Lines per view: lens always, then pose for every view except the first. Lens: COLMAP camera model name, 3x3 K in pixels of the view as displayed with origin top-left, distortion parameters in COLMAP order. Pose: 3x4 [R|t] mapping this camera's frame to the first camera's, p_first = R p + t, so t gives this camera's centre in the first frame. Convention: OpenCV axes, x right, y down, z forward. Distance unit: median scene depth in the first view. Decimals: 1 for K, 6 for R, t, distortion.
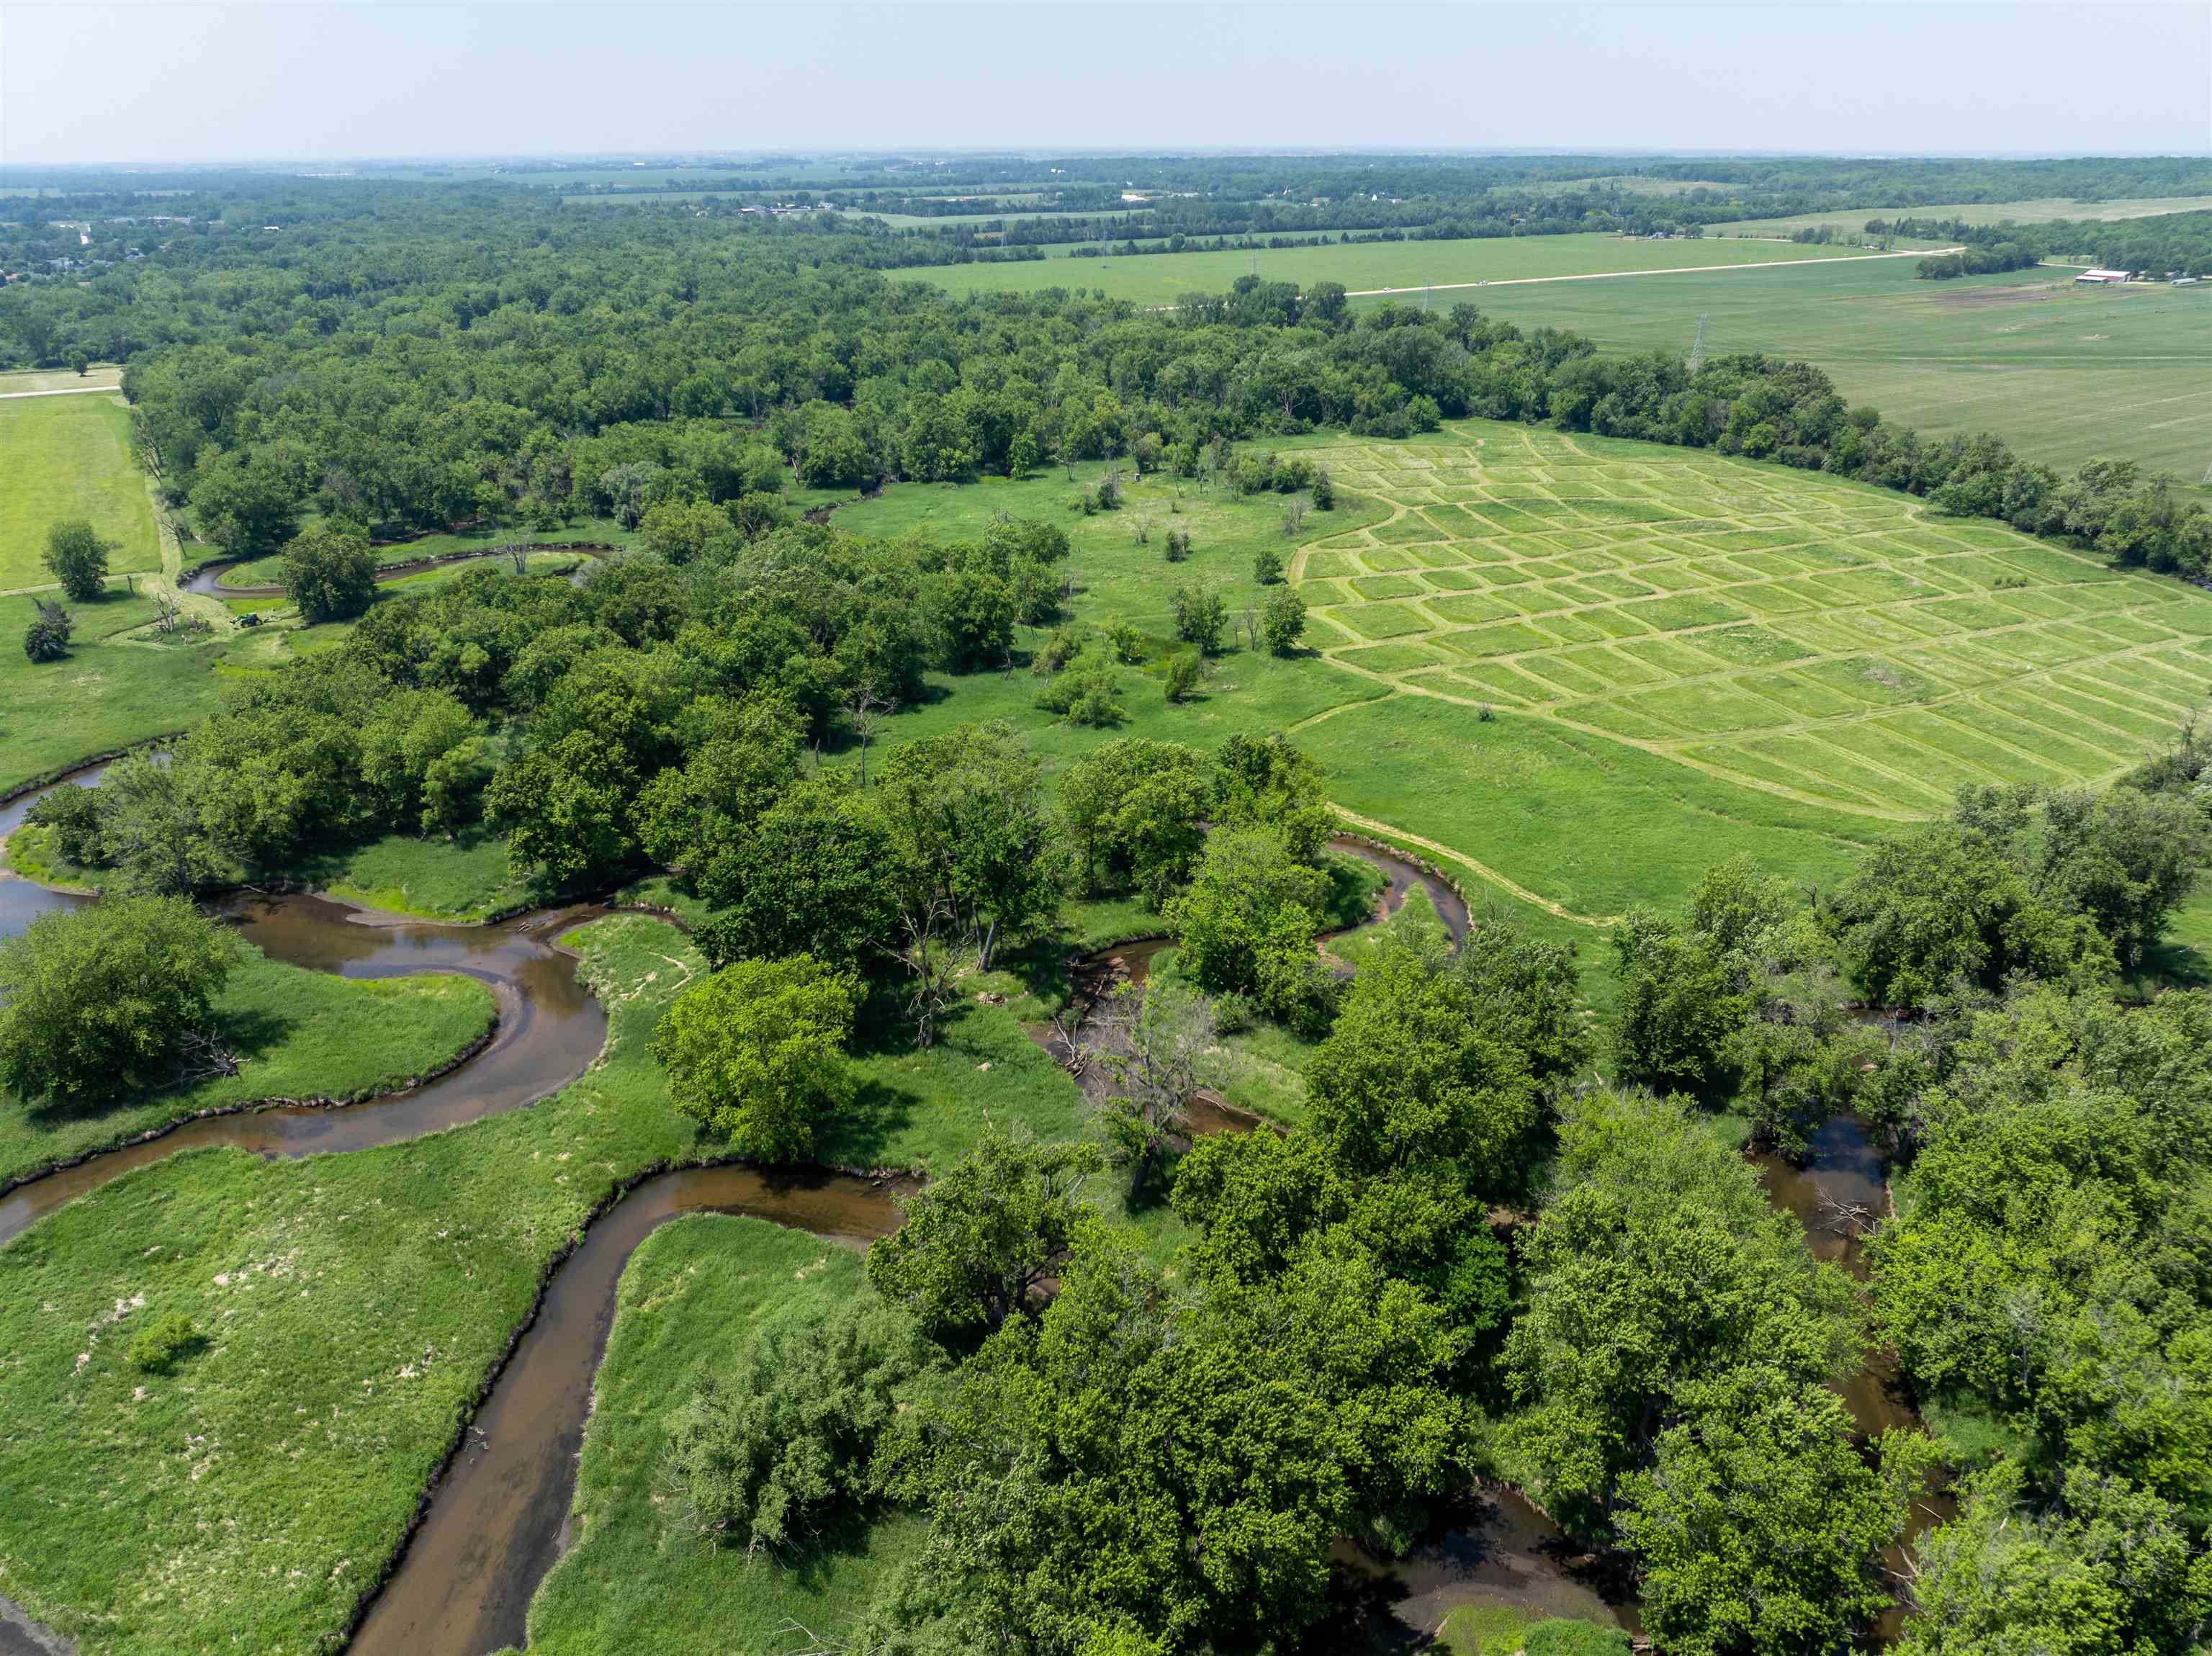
lens RADIAL K [[1557.0, 0, 1113.1], [0, 1557.0, 829.4], [0, 0, 1]] dist [-0.043142, 0.011904]
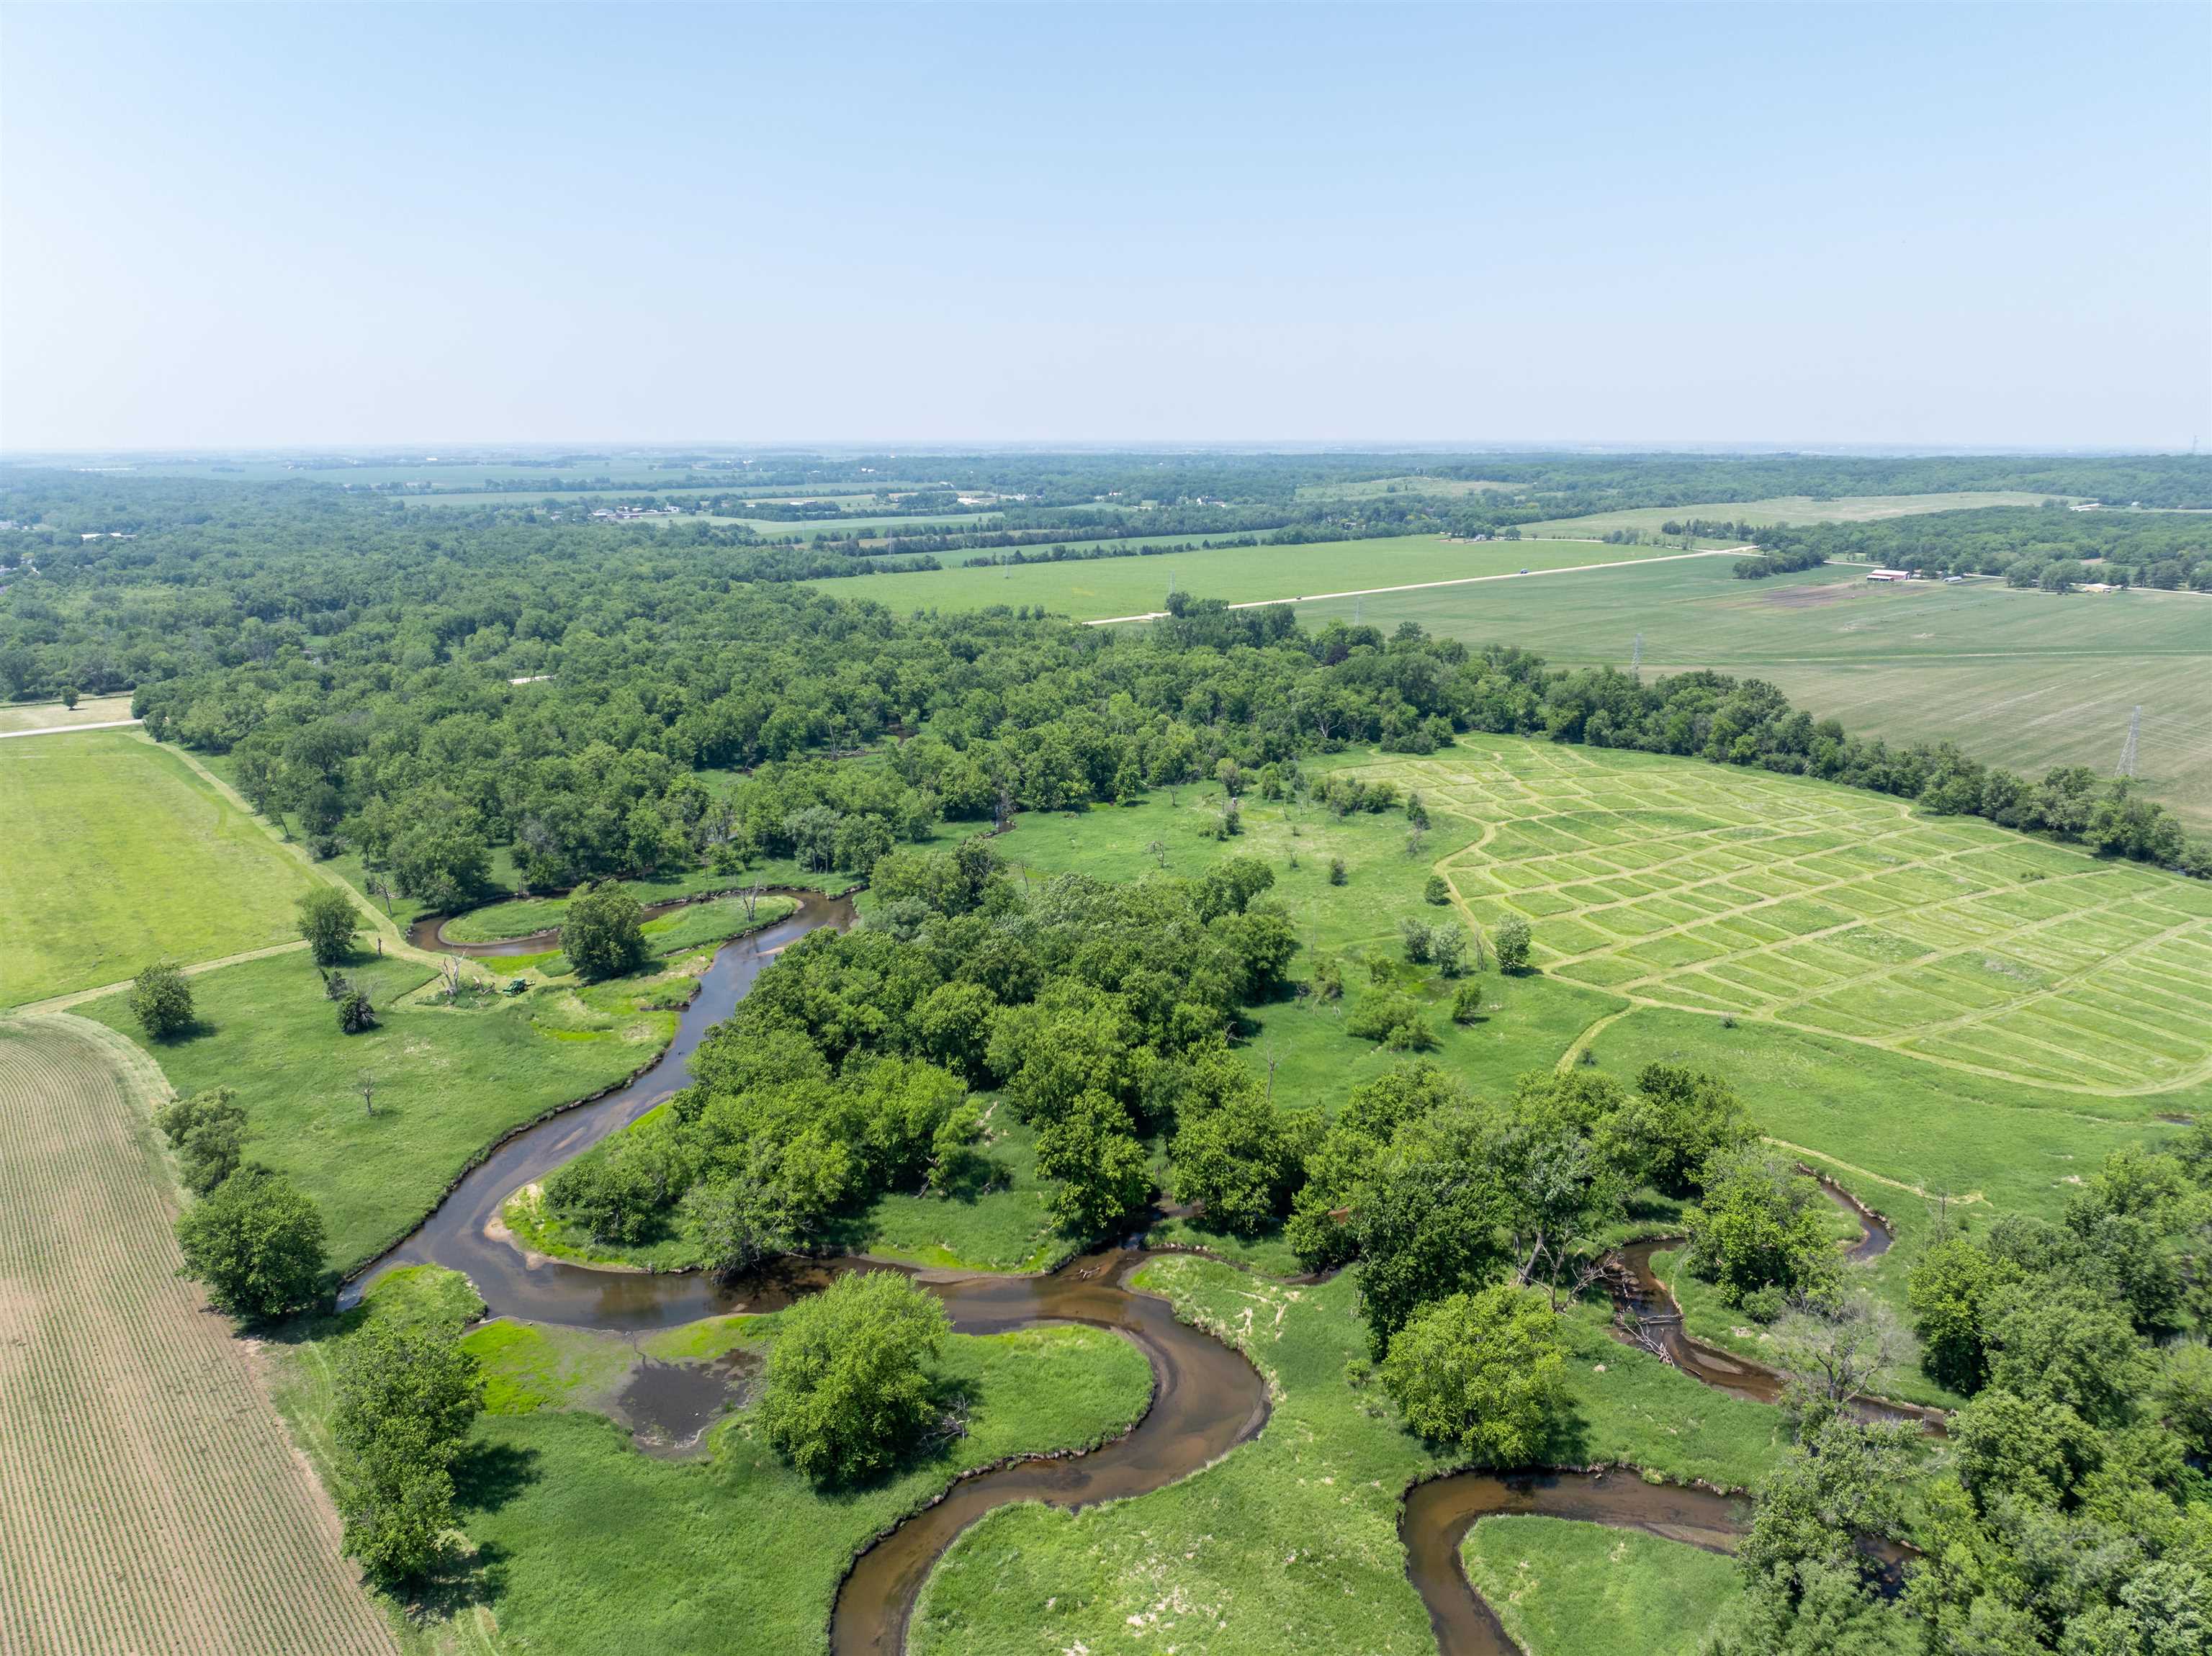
lens RADIAL K [[1557.0, 0, 1116.4], [0, 1557.0, 842.8], [0, 0, 1]] dist [-0.043142, 0.011904]
pose [[0.989562, -0.034292, 0.139971, -0.211438], [0.056325, 0.986049, -0.156634, -0.028009], [-0.132647, 0.162883, 0.977688, -0.060789]]
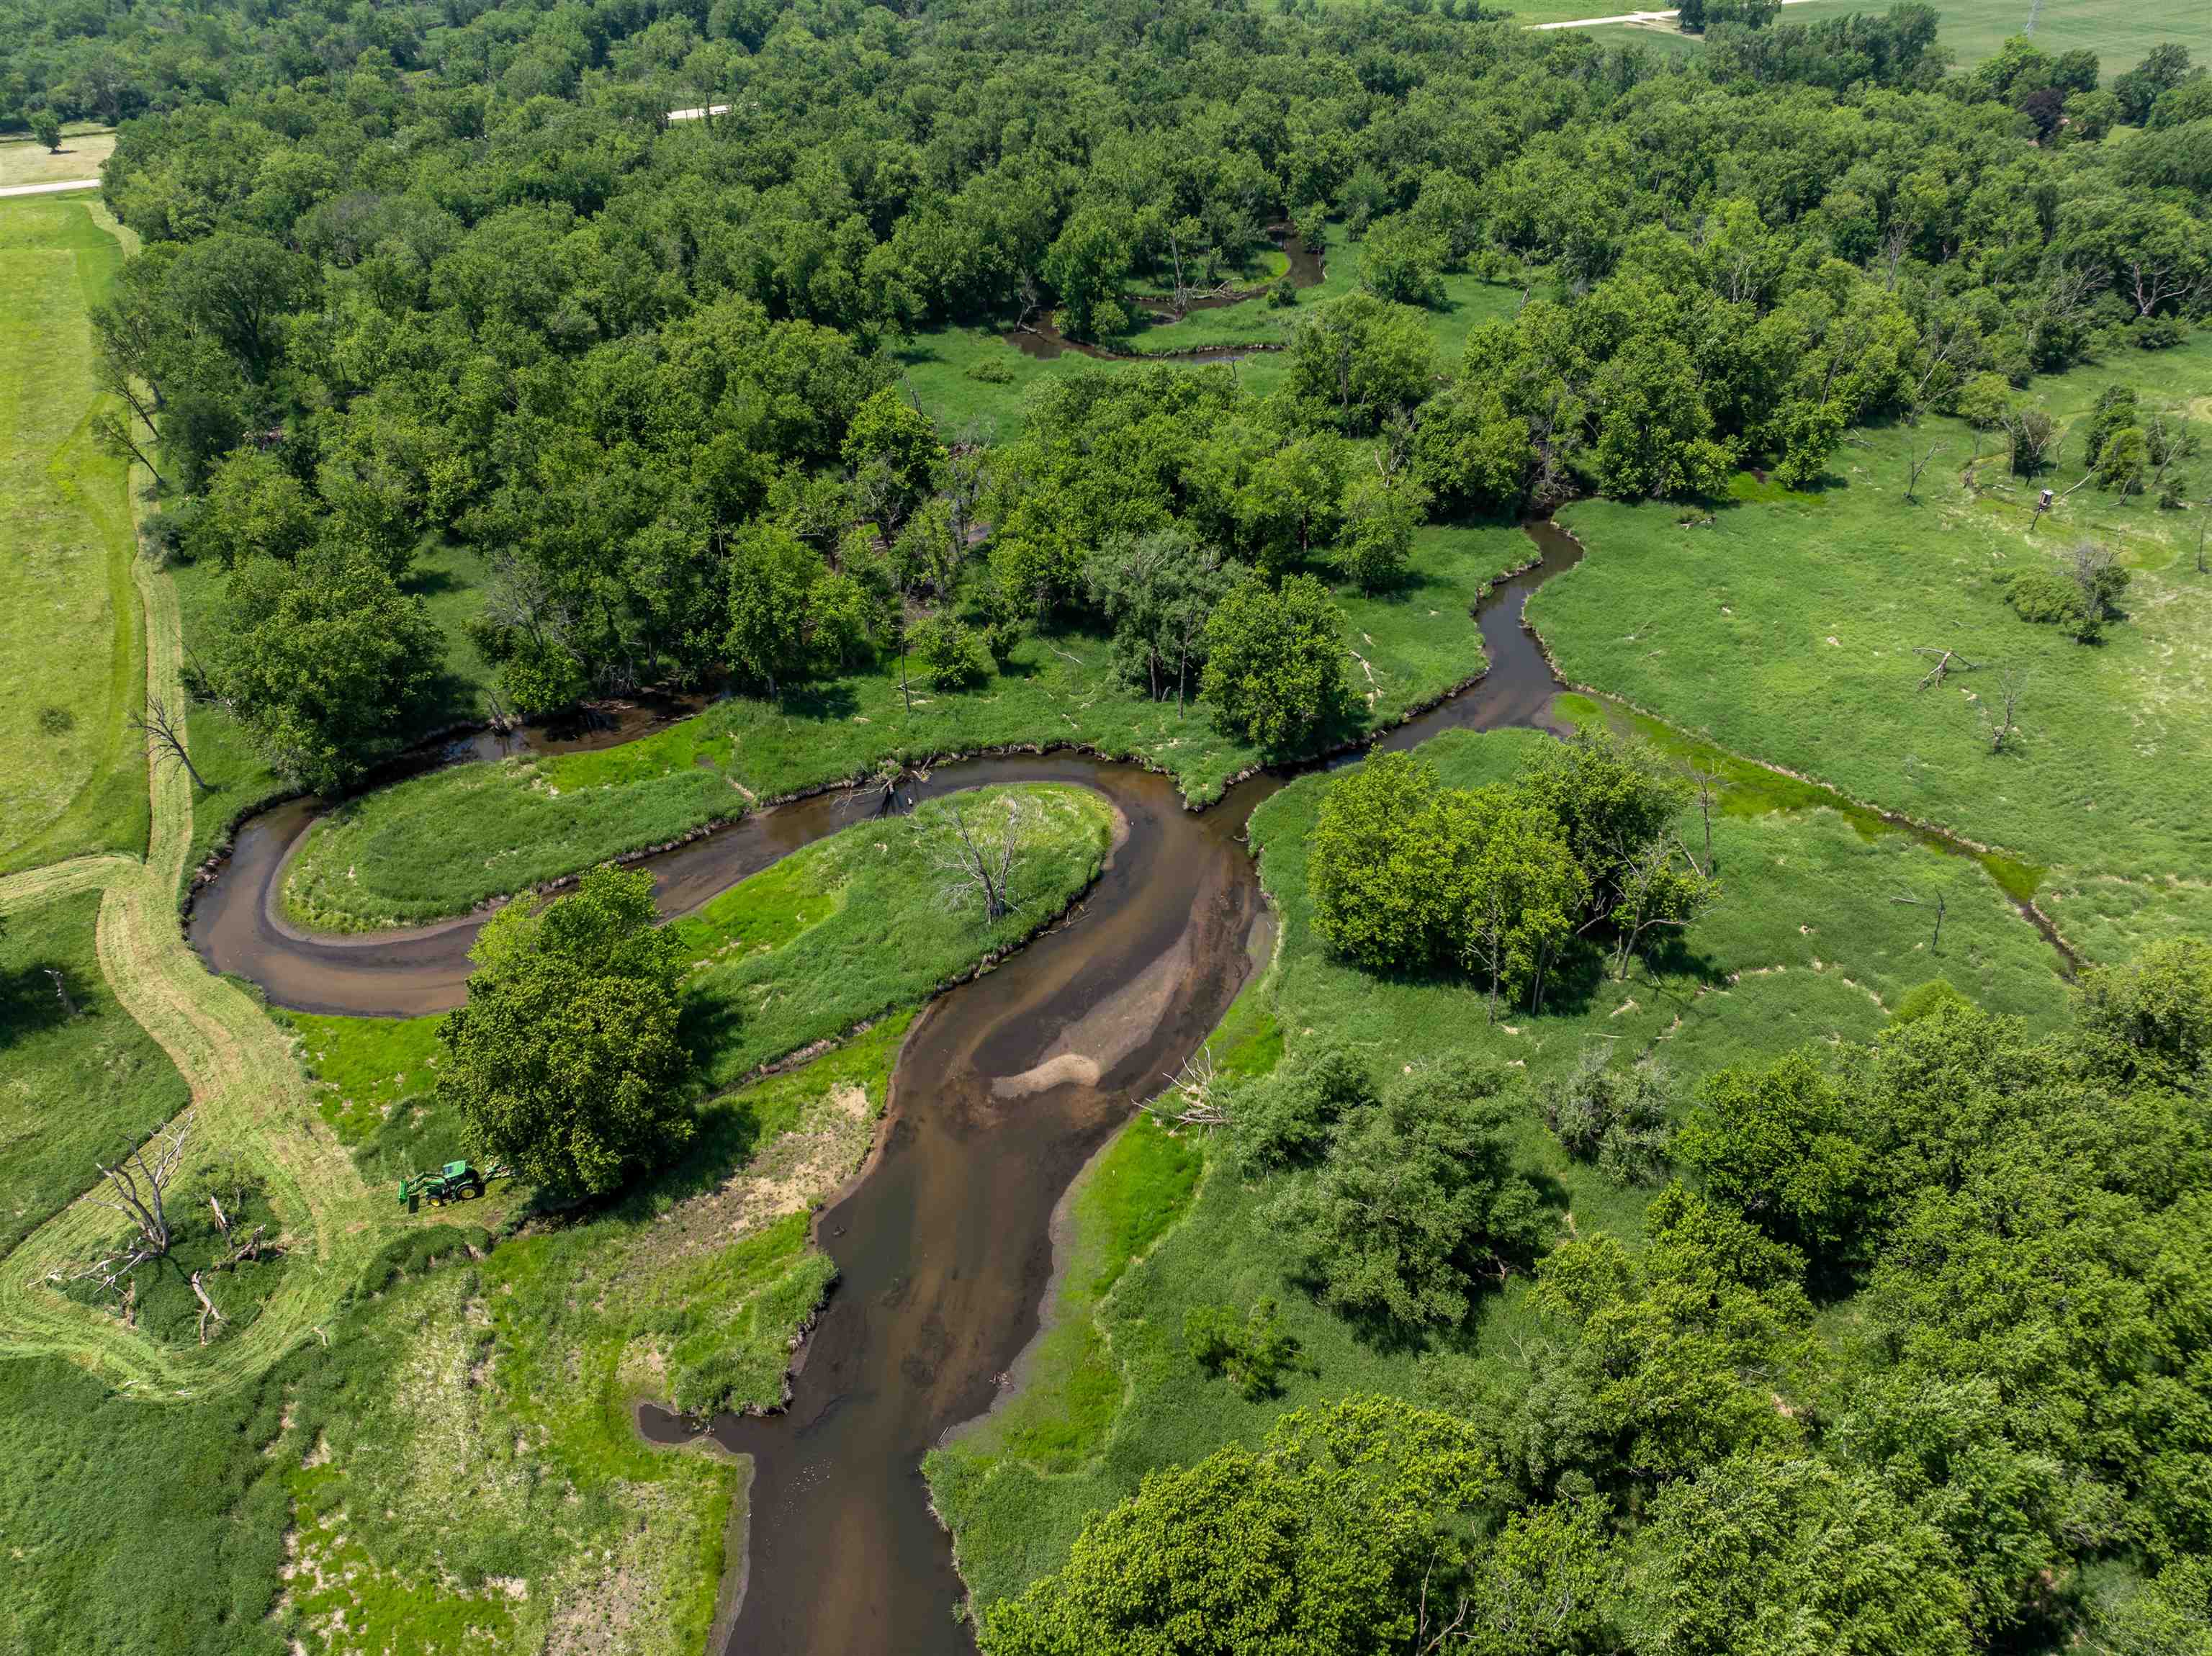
lens RADIAL K [[1557.0, 0, 1115.9], [0, 1557.0, 817.0], [0, 0, 1]] dist [-0.043142, 0.011904]
pose [[0.998826, 0.022396, -0.042953, -0.250274], [-0.014175, 0.983021, 0.182943, -0.200343], [0.046321, -0.182119, 0.982185, 0.448557]]
